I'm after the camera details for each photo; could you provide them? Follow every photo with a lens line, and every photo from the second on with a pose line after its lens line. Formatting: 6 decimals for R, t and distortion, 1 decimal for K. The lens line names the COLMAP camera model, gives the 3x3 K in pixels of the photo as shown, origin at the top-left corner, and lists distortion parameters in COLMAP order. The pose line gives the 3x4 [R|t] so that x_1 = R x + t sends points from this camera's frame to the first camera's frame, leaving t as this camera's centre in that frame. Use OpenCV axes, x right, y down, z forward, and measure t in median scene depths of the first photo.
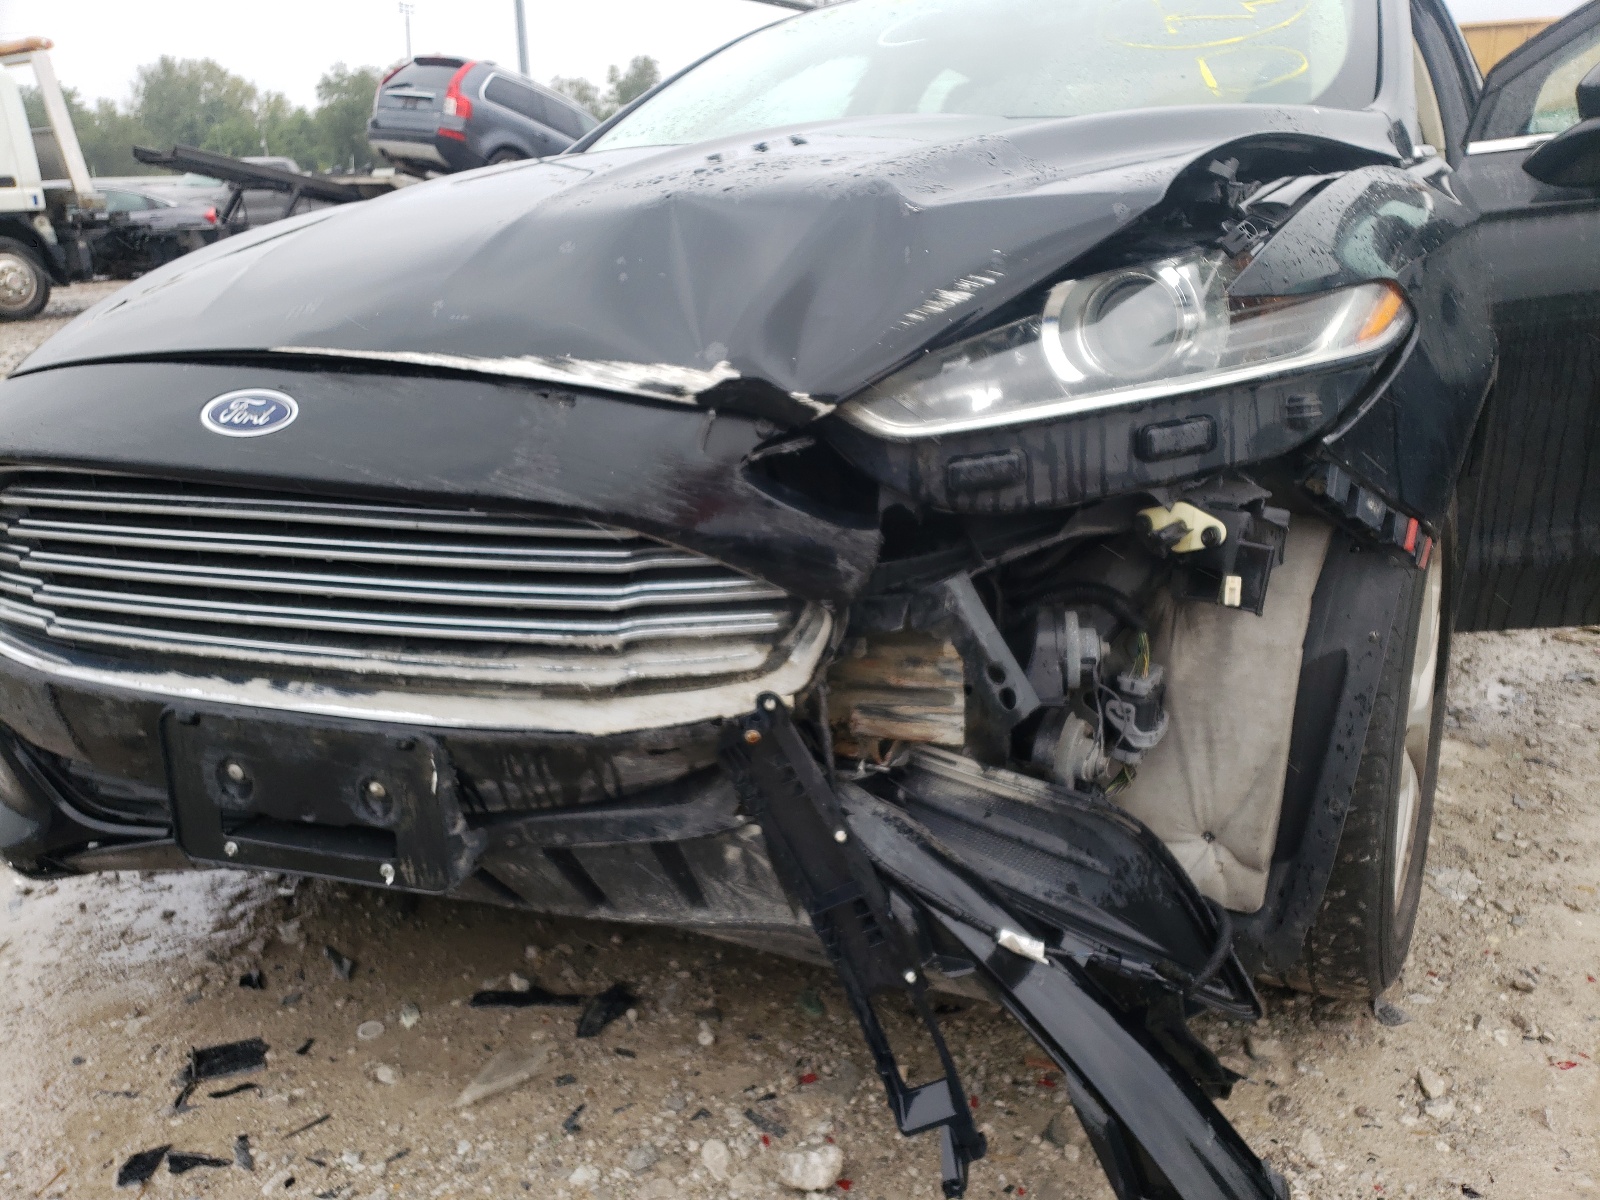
lens RADIAL K [[1150.1, 0, 800.0], [0, 1150.1, 600.0], [0, 0, 1]] dist [0.144239, -0.162426]
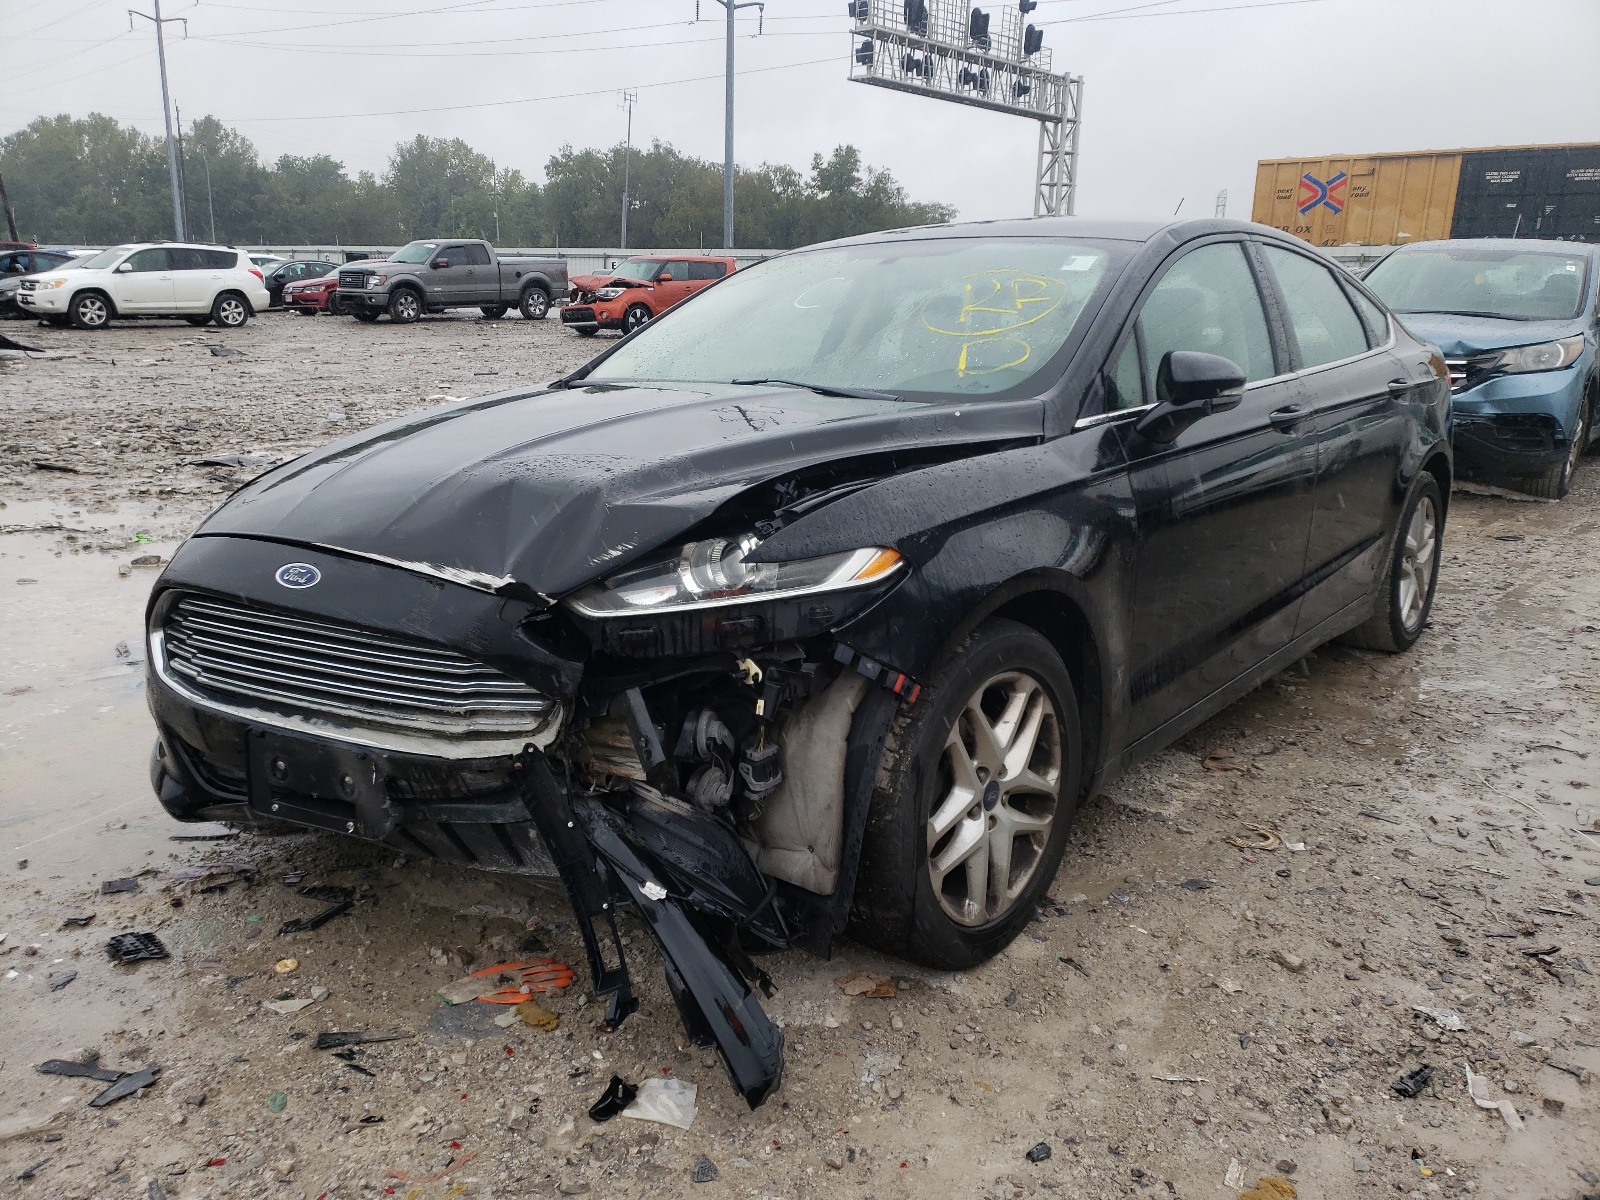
lens RADIAL K [[1150.1, 0, 800.0], [0, 1150.1, 600.0], [0, 0, 1]] dist [0.144239, -0.162426]
pose [[0.987816, 0.063520, -0.142076, 0.619803], [-0.070628, 0.996462, -0.045558, -0.092101], [0.138679, 0.055038, 0.988807, -0.781534]]
